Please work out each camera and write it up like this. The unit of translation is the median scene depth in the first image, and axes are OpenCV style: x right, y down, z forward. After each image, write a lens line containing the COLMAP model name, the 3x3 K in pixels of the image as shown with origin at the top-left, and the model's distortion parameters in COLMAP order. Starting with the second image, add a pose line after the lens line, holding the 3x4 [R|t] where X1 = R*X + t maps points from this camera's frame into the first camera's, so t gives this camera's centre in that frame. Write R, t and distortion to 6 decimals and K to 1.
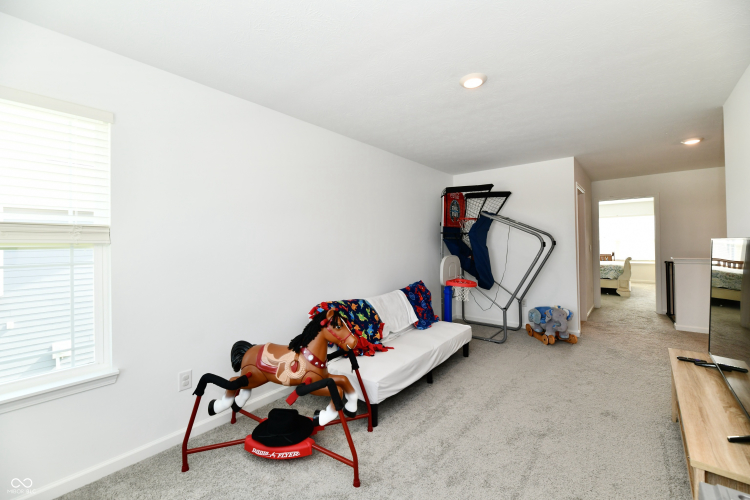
lens RADIAL K [[308.1, 0, 380.5], [0, 308.1, 242.4], [0, 0, 1]] dist [-0.002945, -0.000323]
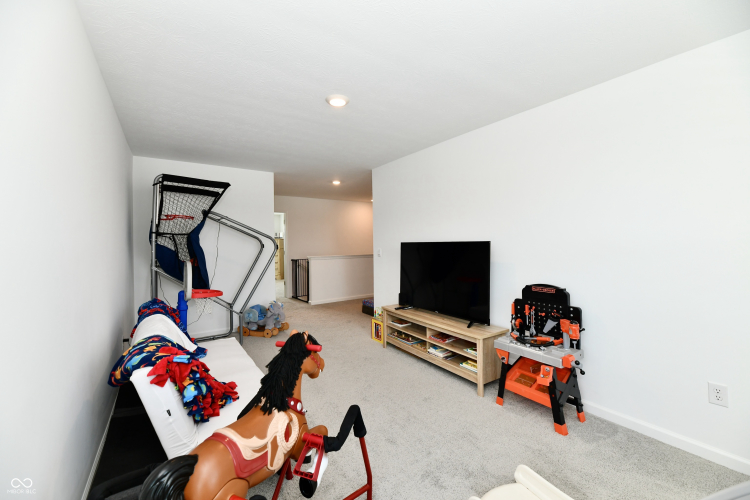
lens RADIAL K [[308.1, 0, 380.5], [0, 308.1, 242.4], [0, 0, 1]] dist [-0.002945, -0.000323]
pose [[0.277651, 0.010396, 0.960626, -0.395879], [0.001285, 0.999937, -0.011193, 0.001756], [-0.960681, 0.004342, 0.277620, 0.285439]]
